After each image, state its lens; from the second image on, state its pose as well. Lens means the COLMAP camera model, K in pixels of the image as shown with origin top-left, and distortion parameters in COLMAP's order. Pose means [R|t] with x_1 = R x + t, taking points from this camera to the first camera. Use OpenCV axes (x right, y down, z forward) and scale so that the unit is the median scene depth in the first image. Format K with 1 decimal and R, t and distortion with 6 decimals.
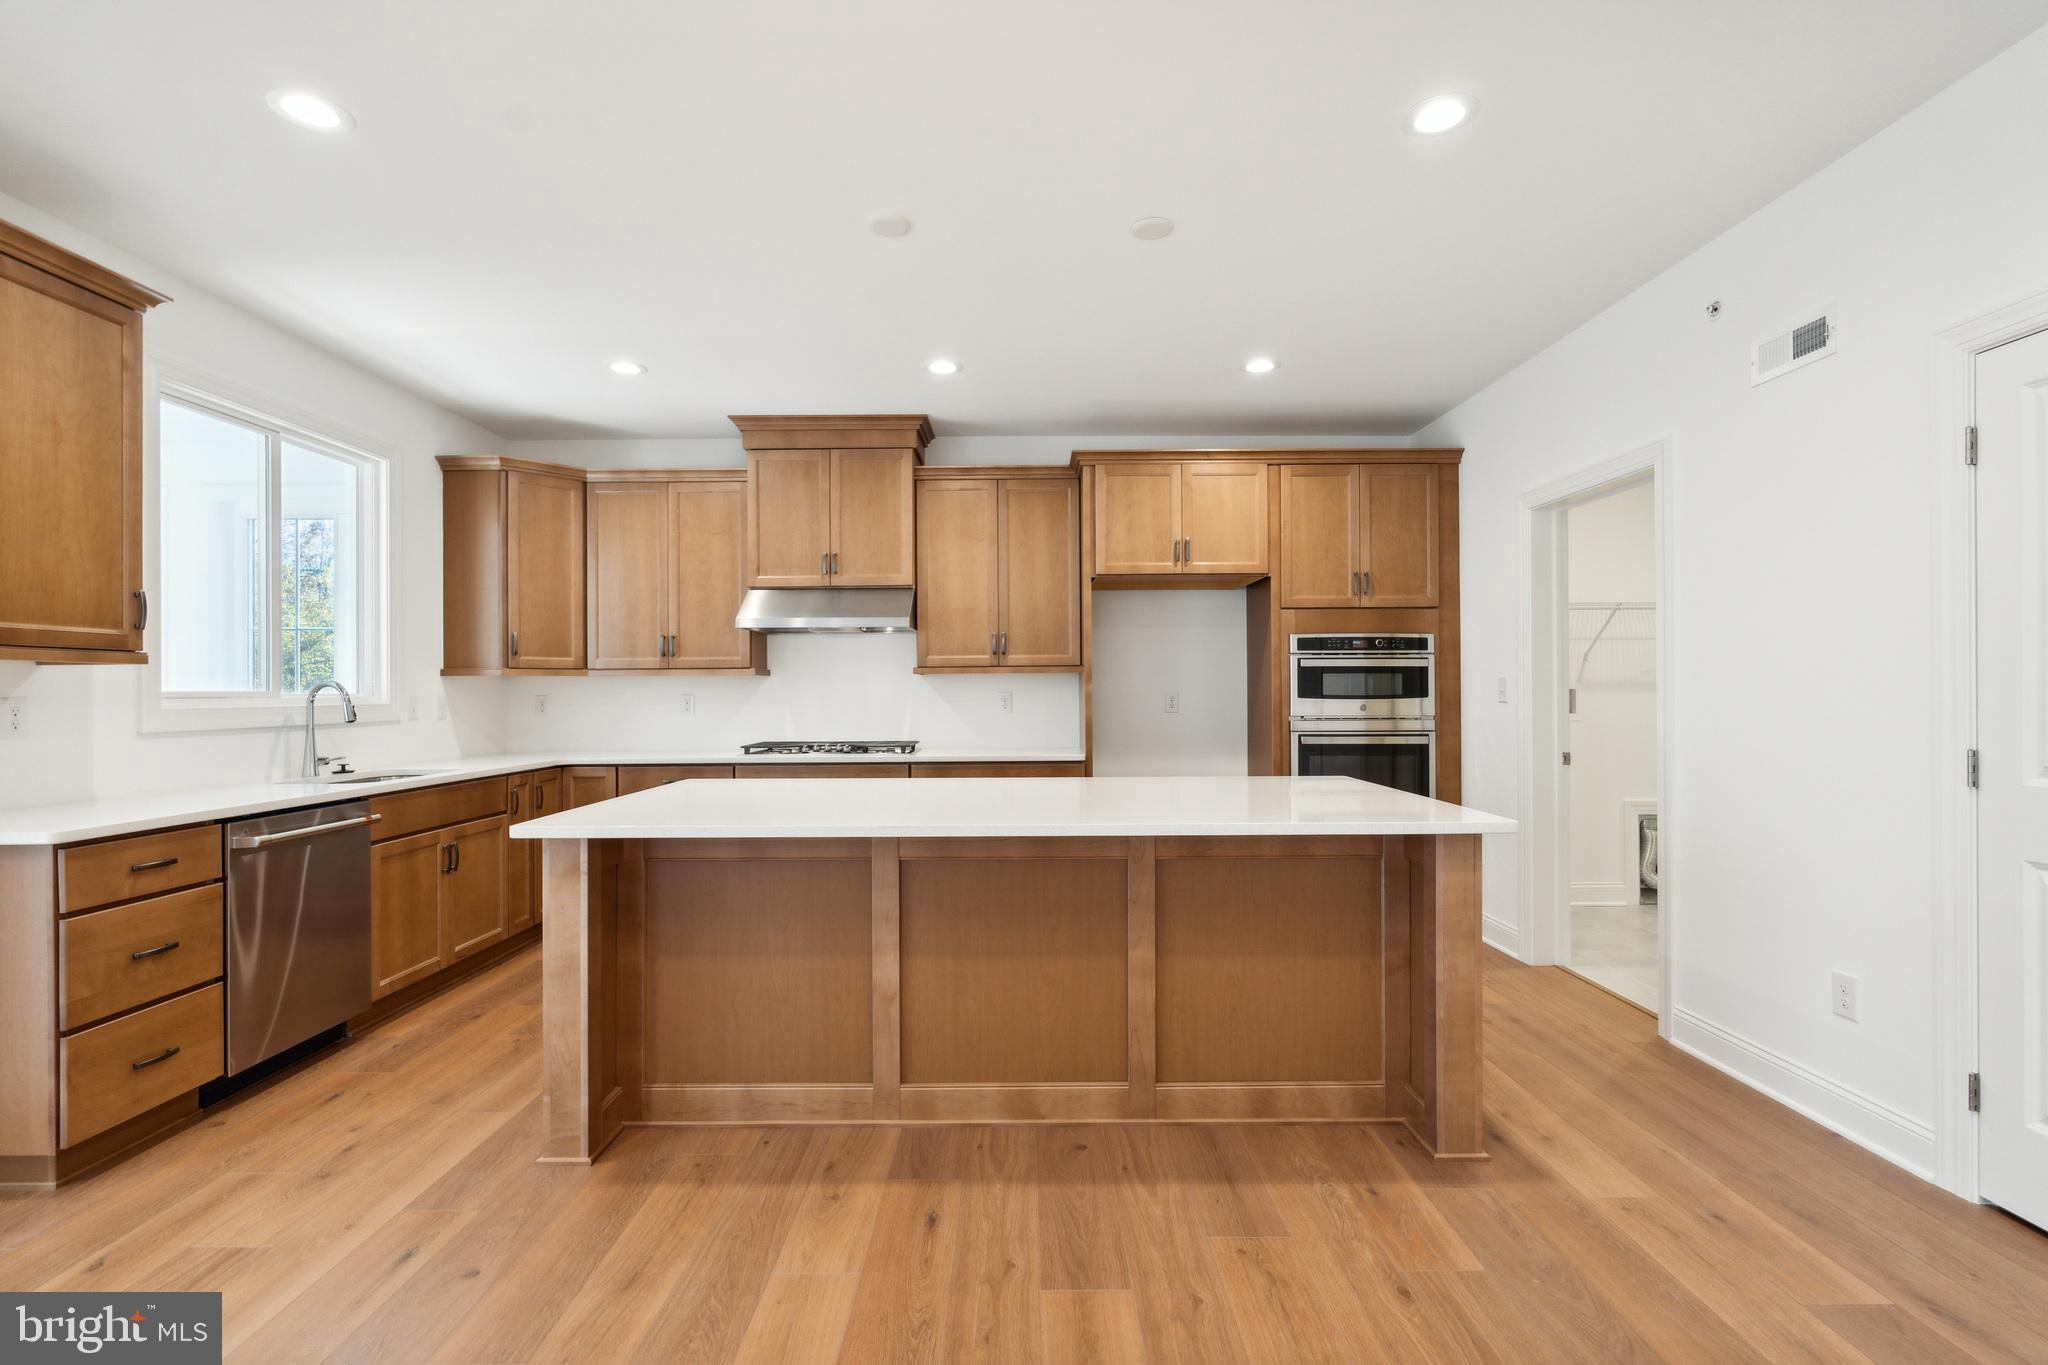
lens RADIAL K [[910.7, 0, 1023.5], [0, 910.7, 693.9], [0, 0, 1]] dist [-0.001336, 0.000019]
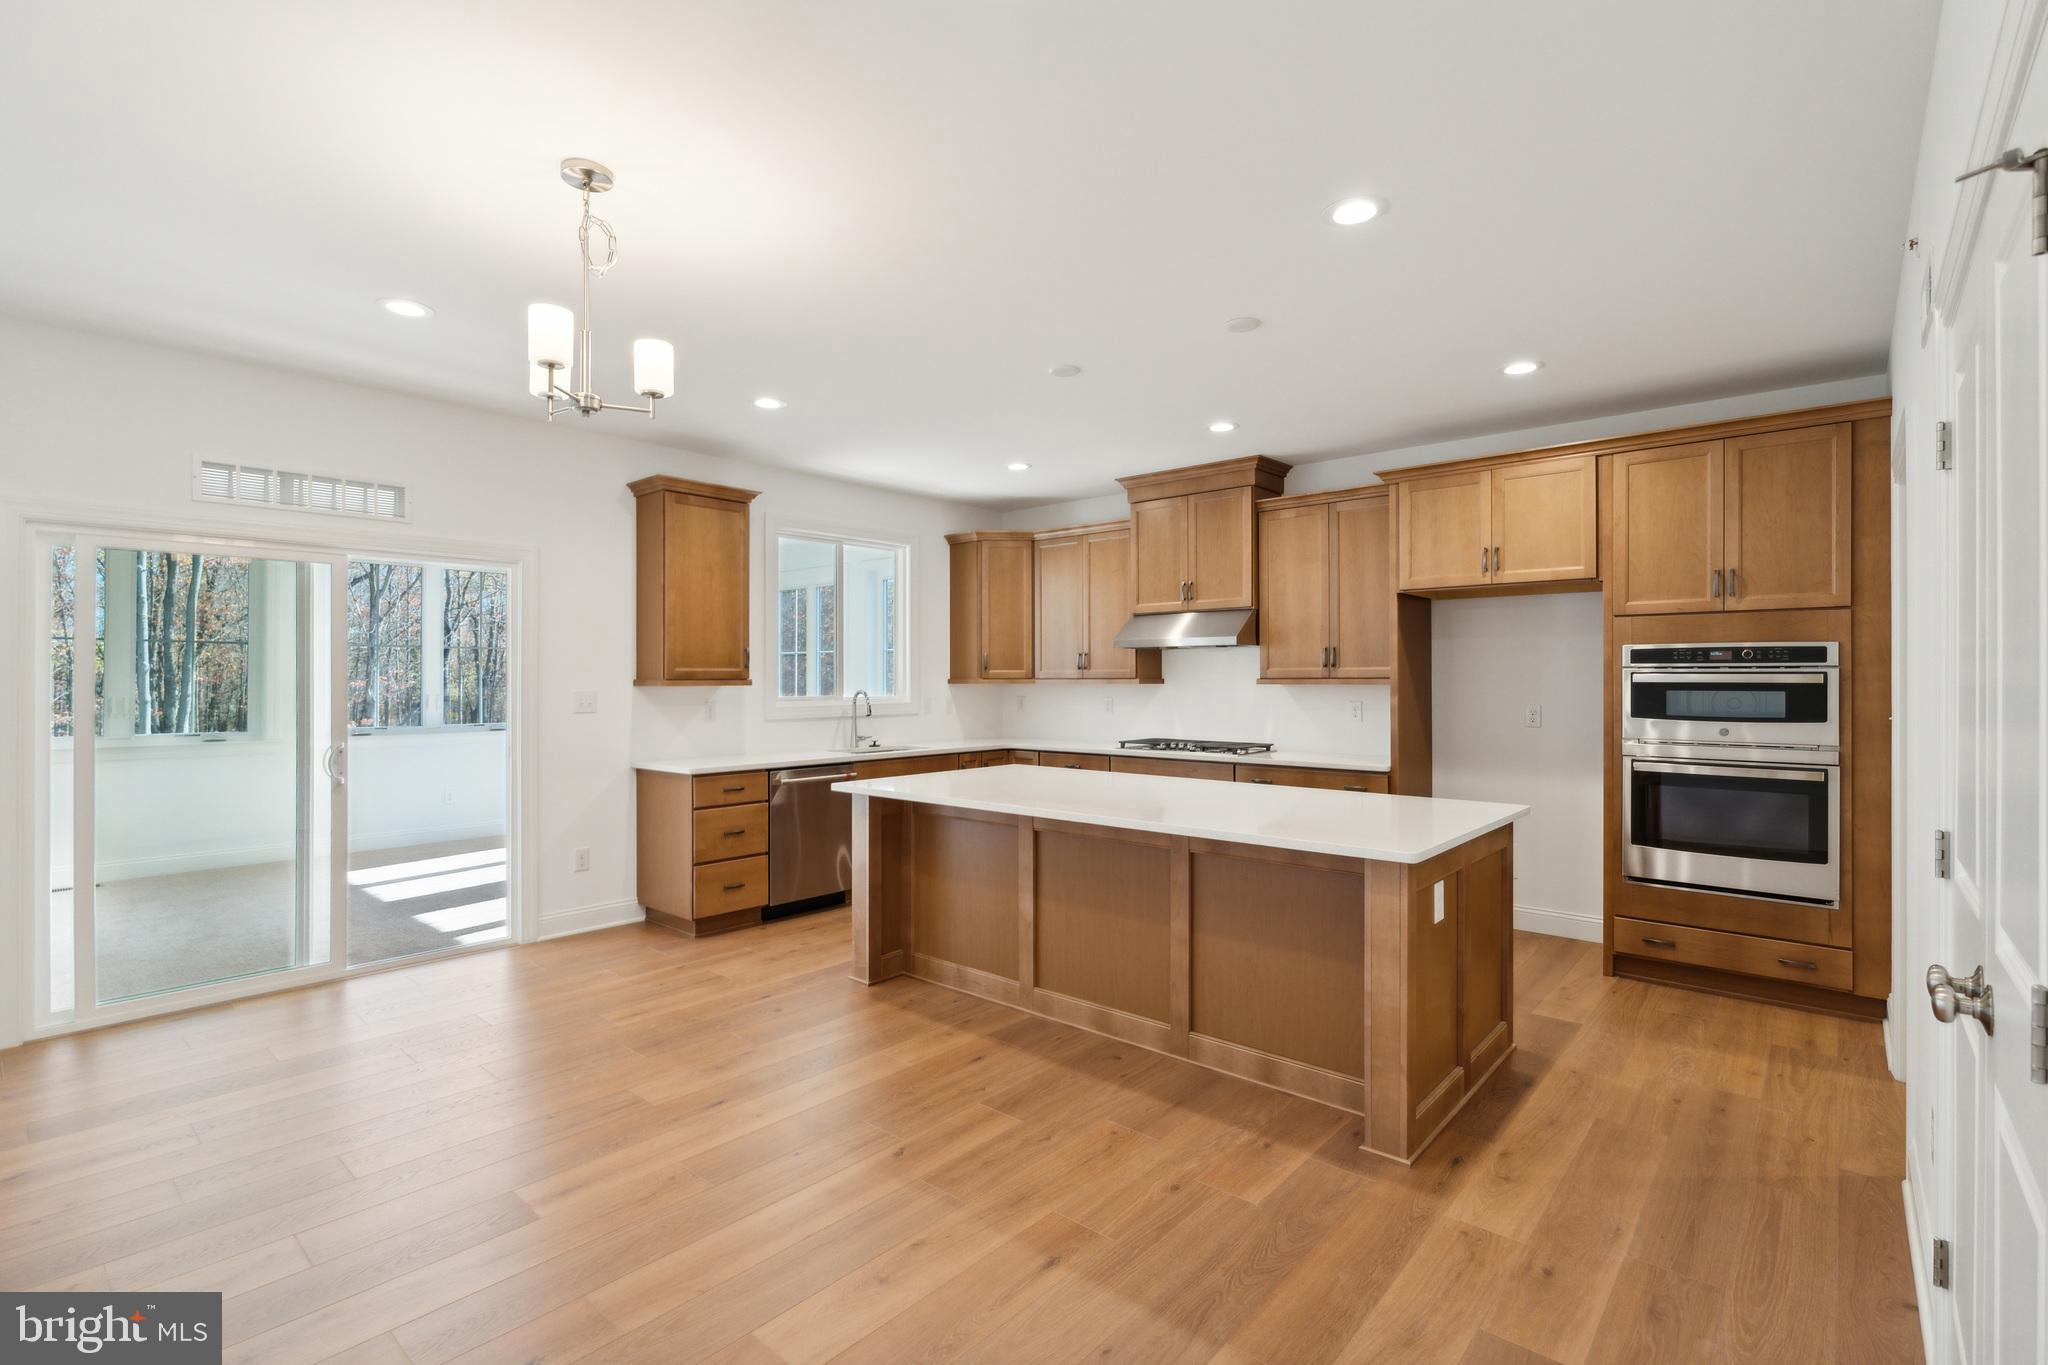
lens RADIAL K [[936.5, 0, 1024.0], [0, 936.5, 682.5], [0, 0, 1]] dist [-0.000929, 0.000015]
pose [[0.753613, 0.008346, -0.657266, 0.510845], [-0.005335, 0.999964, 0.006582, -0.036551], [0.657297, -0.001454, 0.753630, -0.074082]]
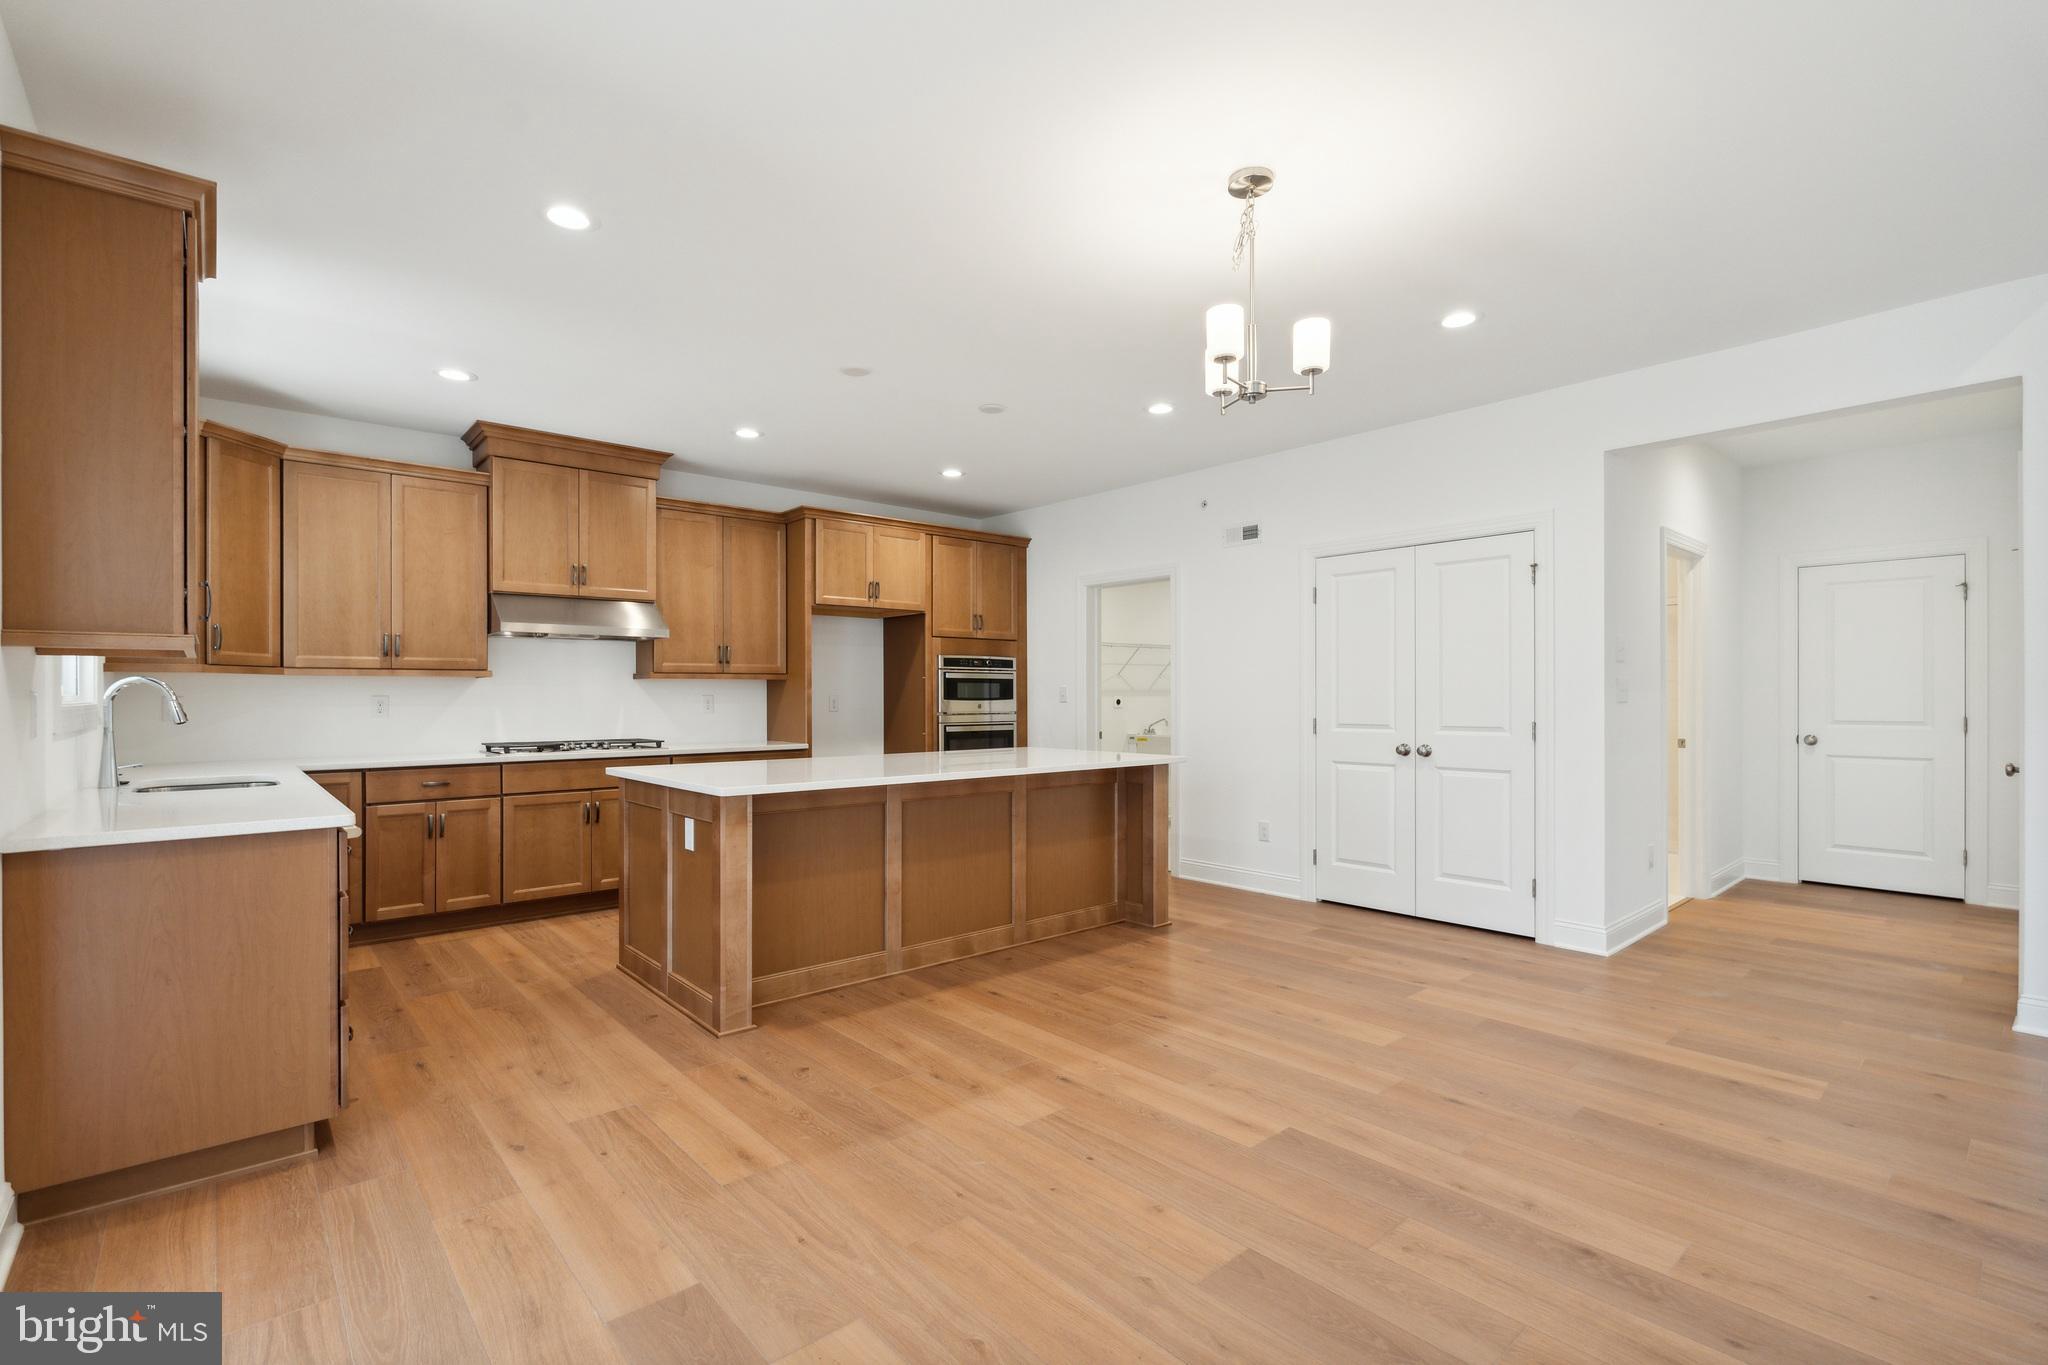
lens RADIAL K [[919.7, 0, 1011.0], [0, 919.7, 700.8], [0, 0, 1]] dist [0.000104, 0.000043]
pose [[0.760797, 0.000198, 0.648990, -0.627925], [0.000375, 1.000000, -0.000746, 0.008202], [-0.648990, 0.000811, 0.760797, -0.189973]]
